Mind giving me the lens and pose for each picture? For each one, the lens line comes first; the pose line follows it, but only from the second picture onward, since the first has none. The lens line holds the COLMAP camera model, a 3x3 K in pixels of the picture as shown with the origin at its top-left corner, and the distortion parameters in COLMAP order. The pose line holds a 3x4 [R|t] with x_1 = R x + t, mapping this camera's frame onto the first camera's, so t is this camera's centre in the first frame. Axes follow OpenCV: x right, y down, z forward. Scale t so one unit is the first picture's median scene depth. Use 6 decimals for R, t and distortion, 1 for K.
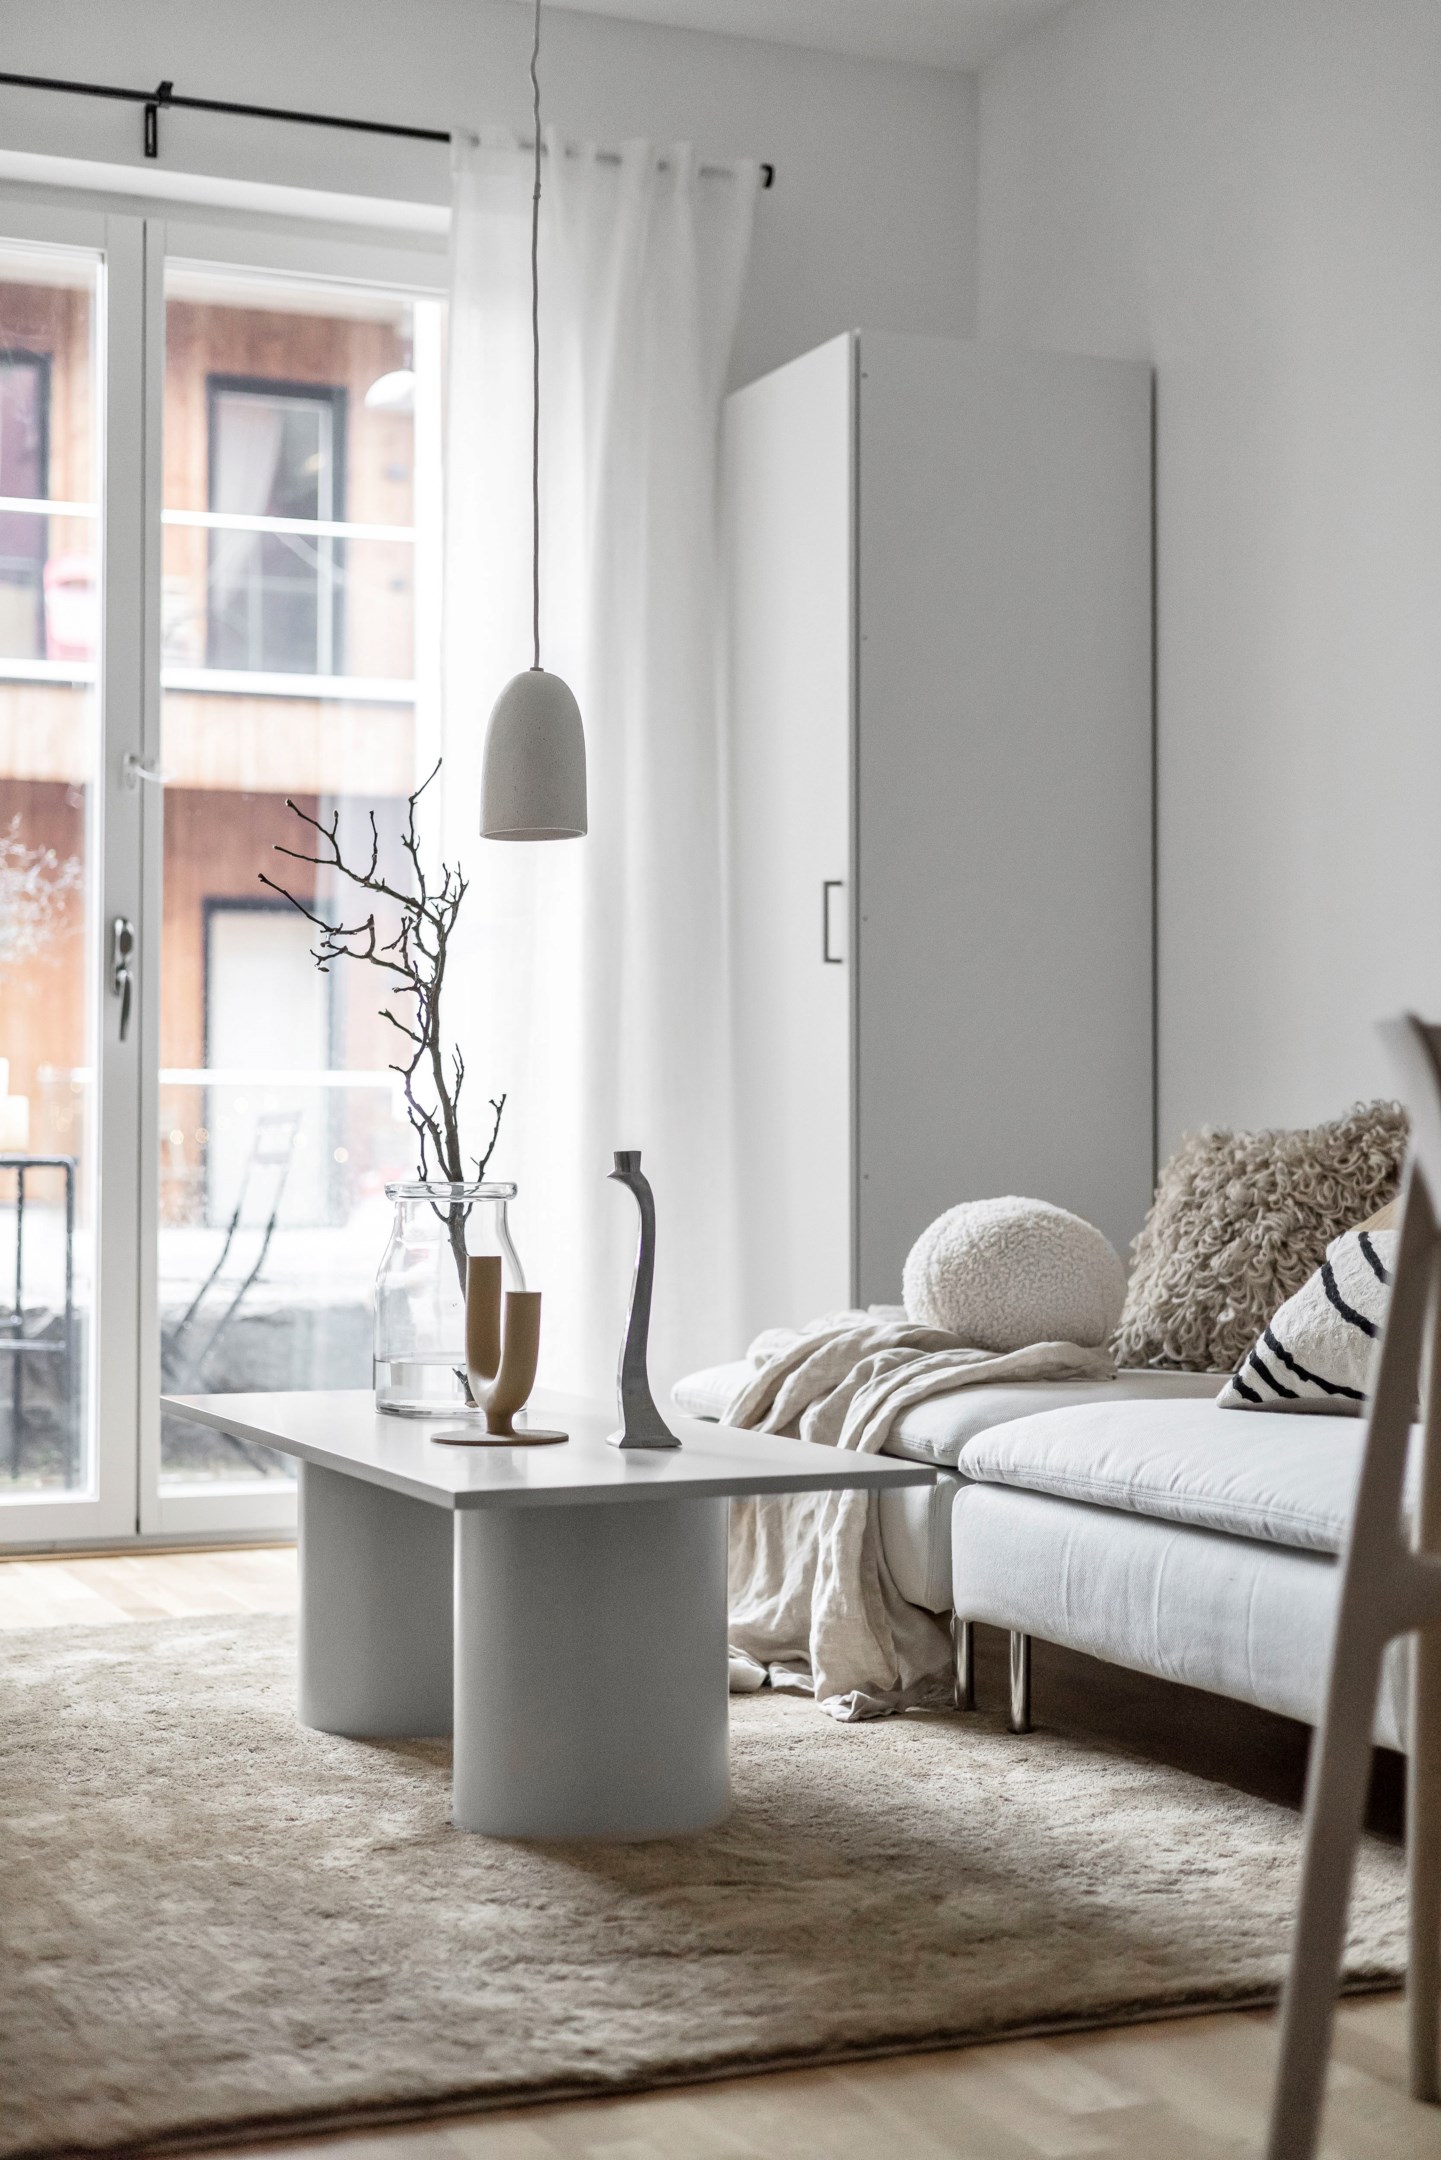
lens RADIAL K [[2976.9, 0, 720.5], [0, 2976.9, 1080.0], [0, 0, 1]] dist [-0.001878, 0.053057]
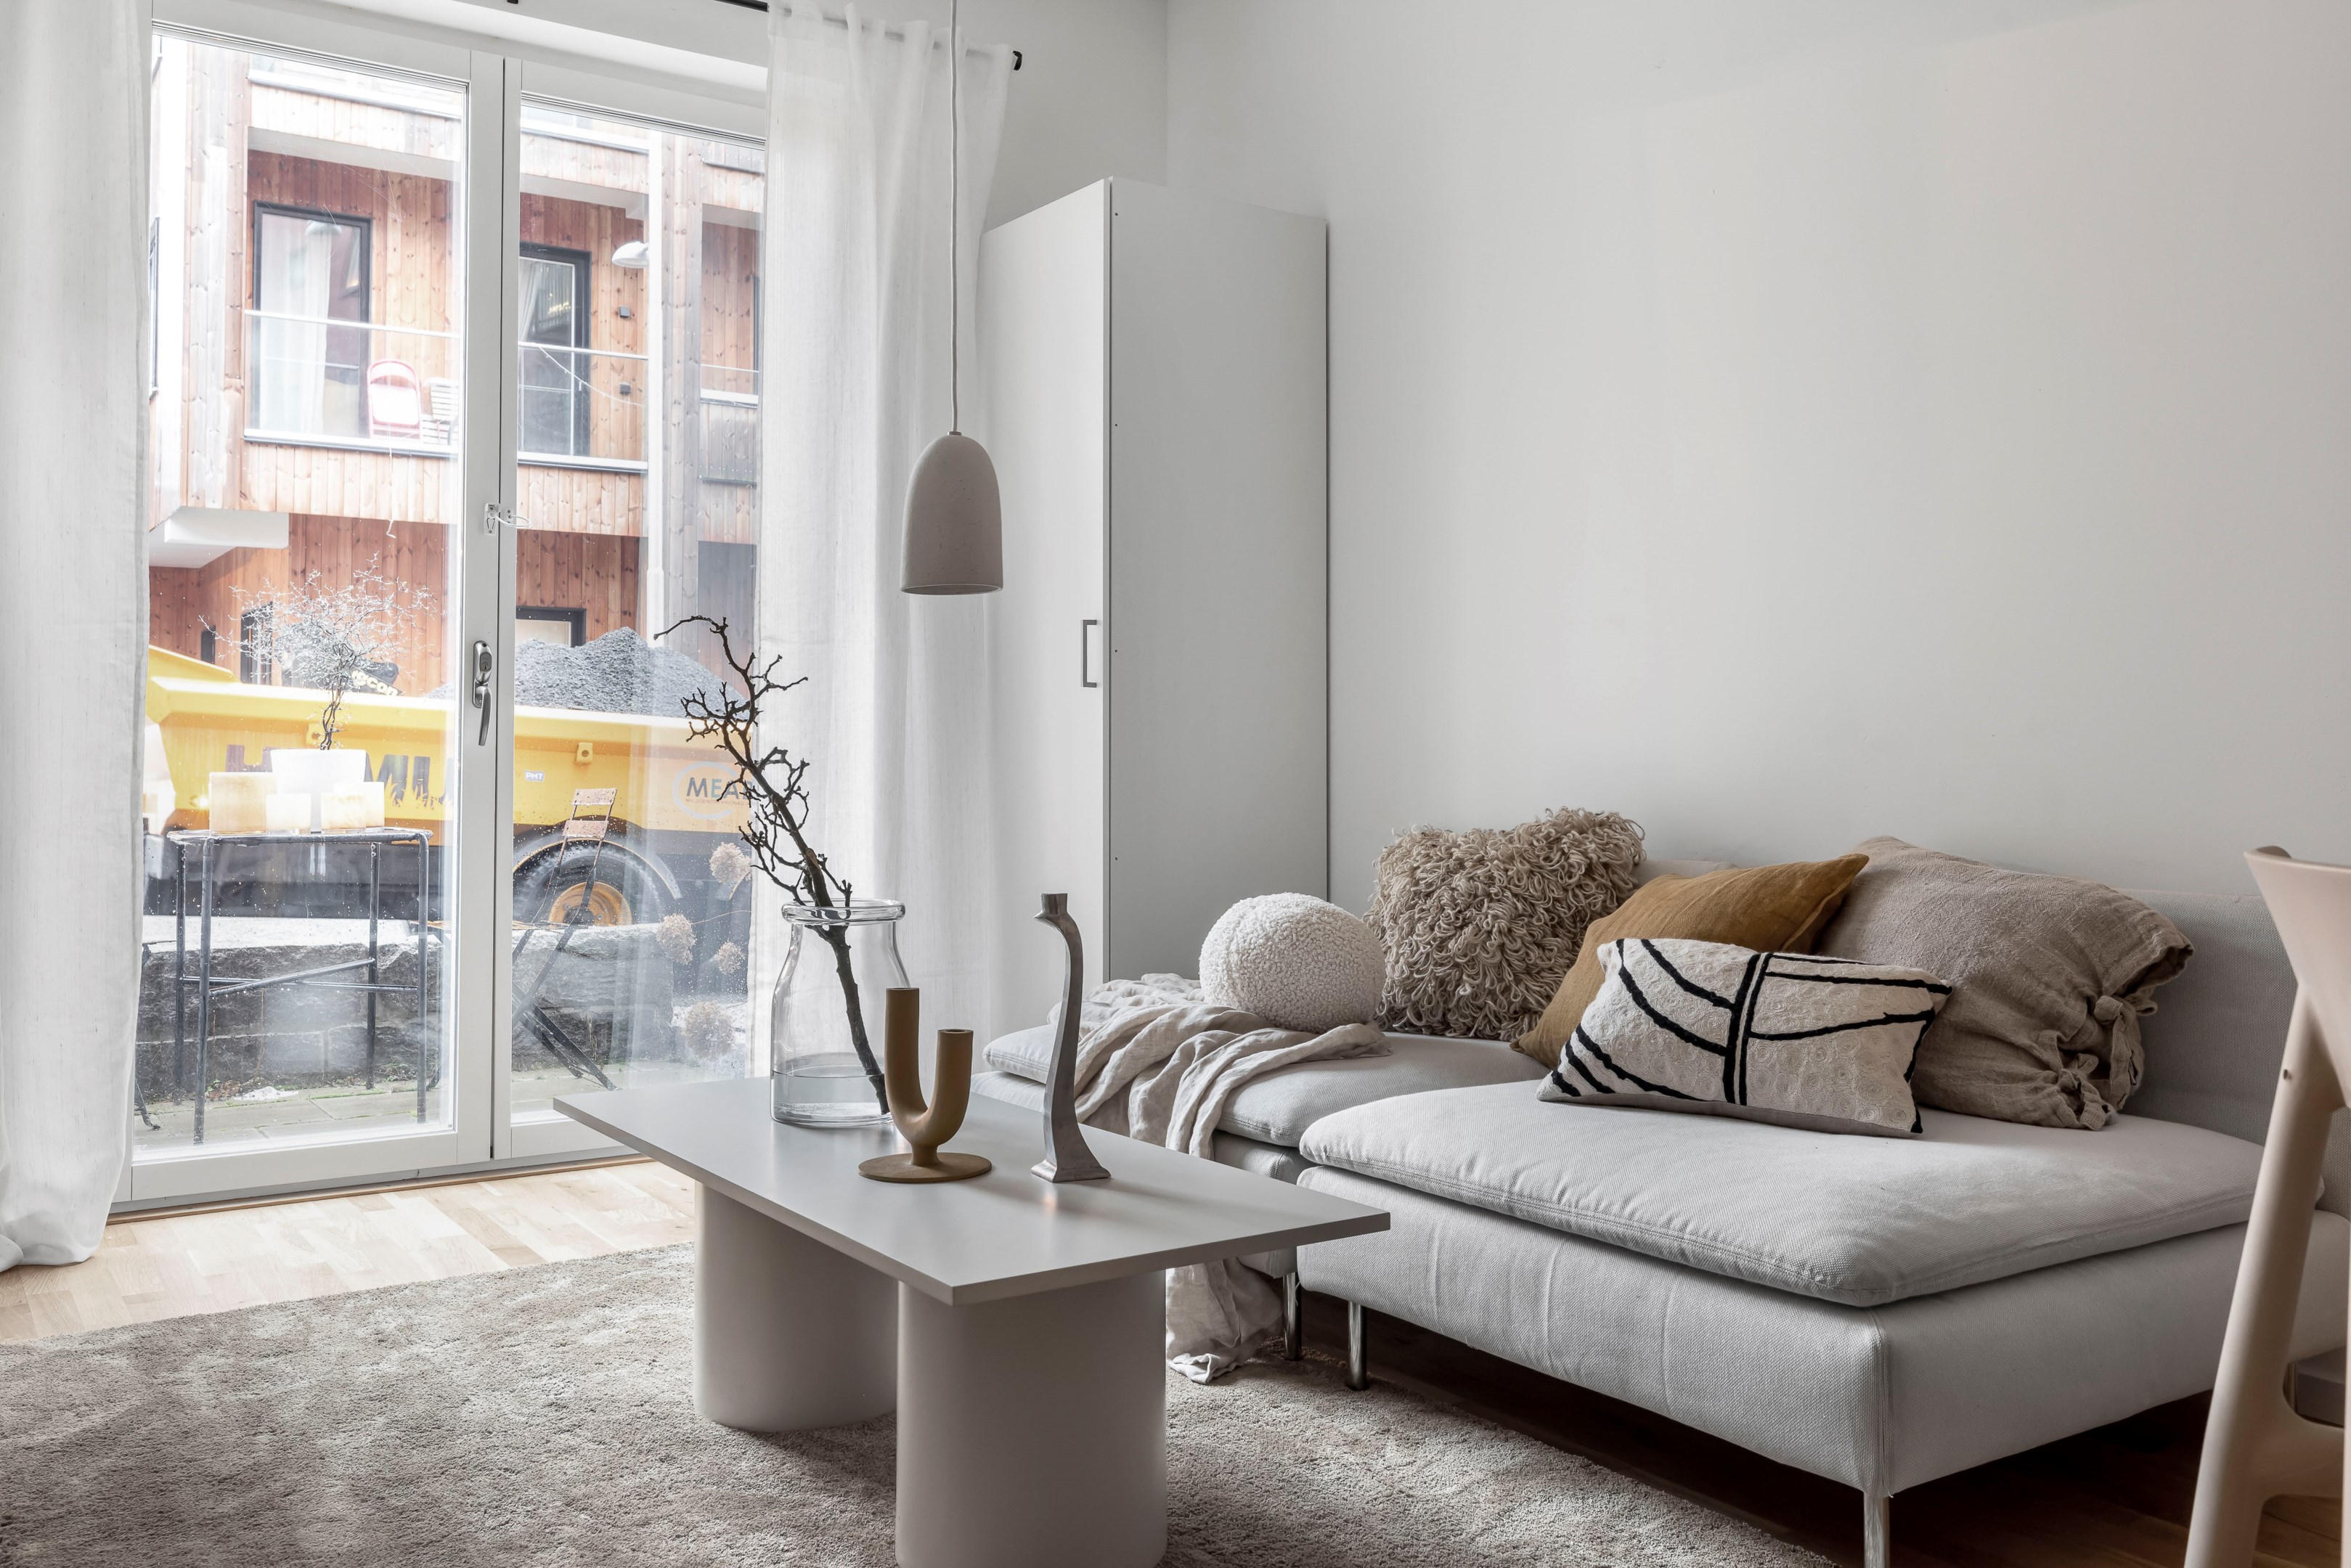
lens RADIAL K [[1903.4, 0, 1174.8], [0, 1903.4, 710.8], [0, 0, 1]] dist [0.006947, -0.000864]
pose [[0.982970, 0.005334, 0.183687, -0.096288], [-0.003899, 0.999959, -0.008169, -0.030014], [-0.183723, 0.007314, 0.982951, 0.281943]]
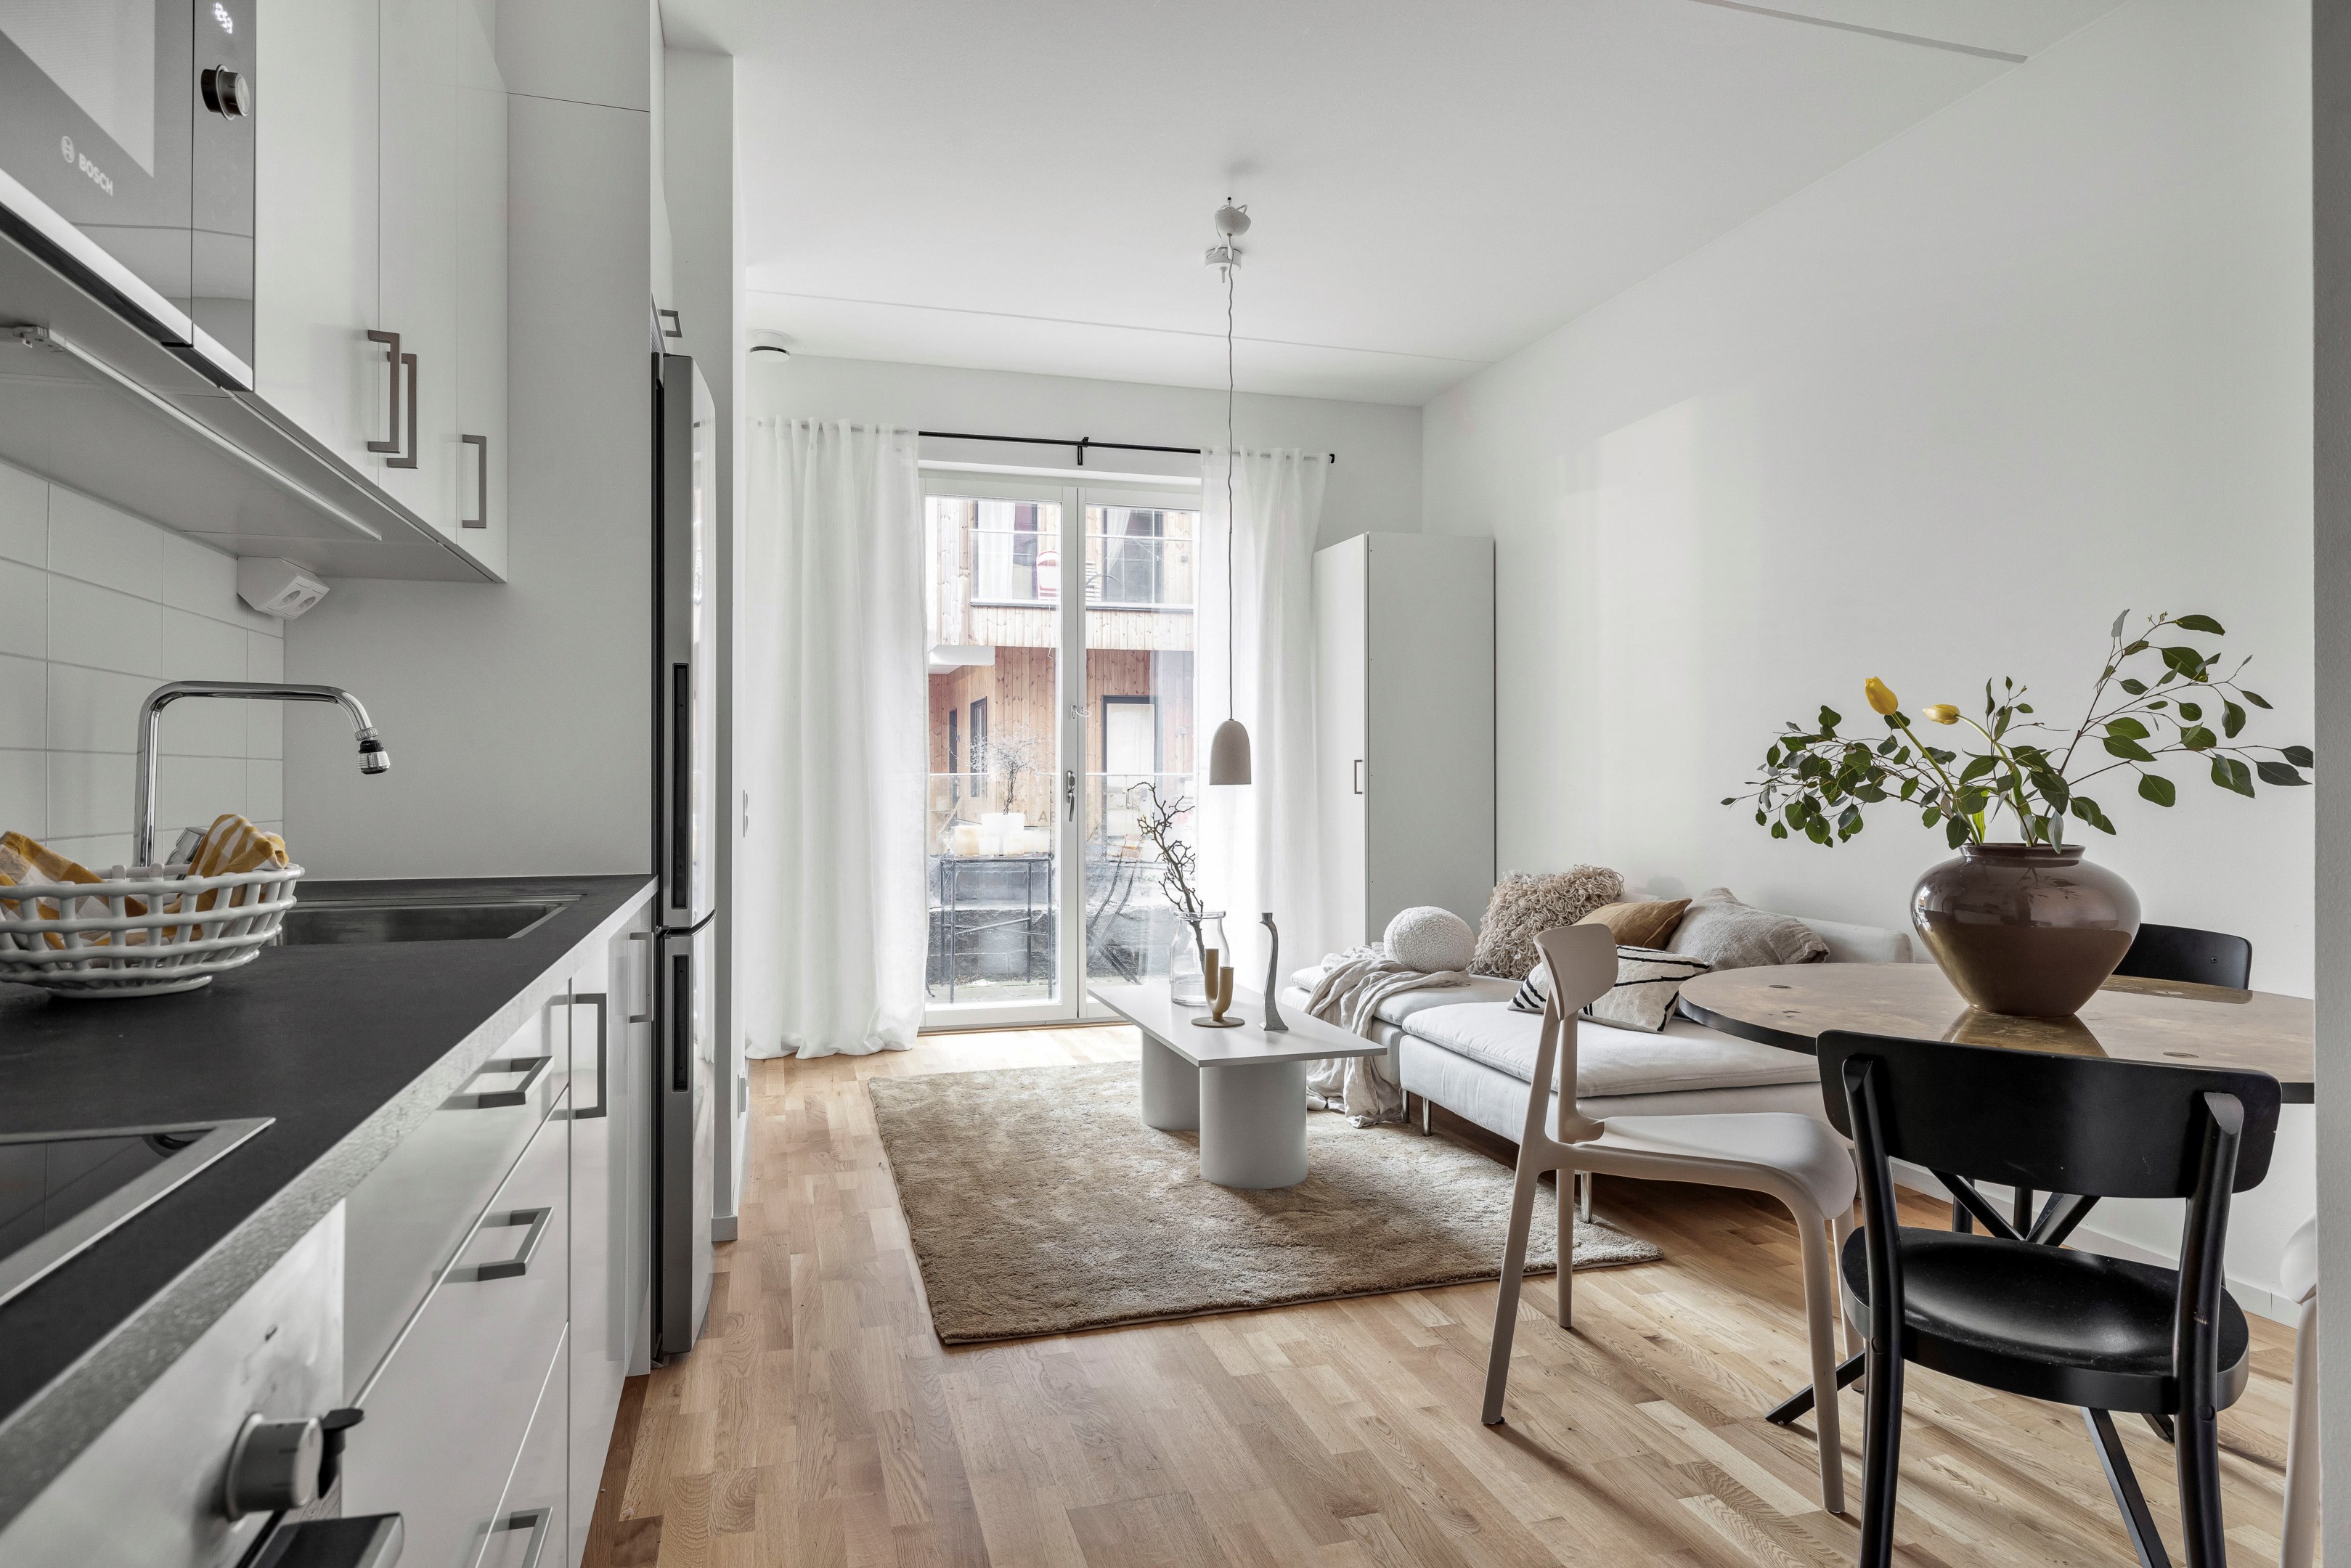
lens RADIAL K [[1308.9, 0, 1170.8], [0, 1308.9, 779.9], [0, 0, 1]] dist [0.001566, -0.001407]
pose [[0.992731, -0.002413, -0.120334, 0.018929], [0.004926, 0.999776, 0.020595, -0.096680], [0.120257, -0.021038, 0.992520, -0.103423]]
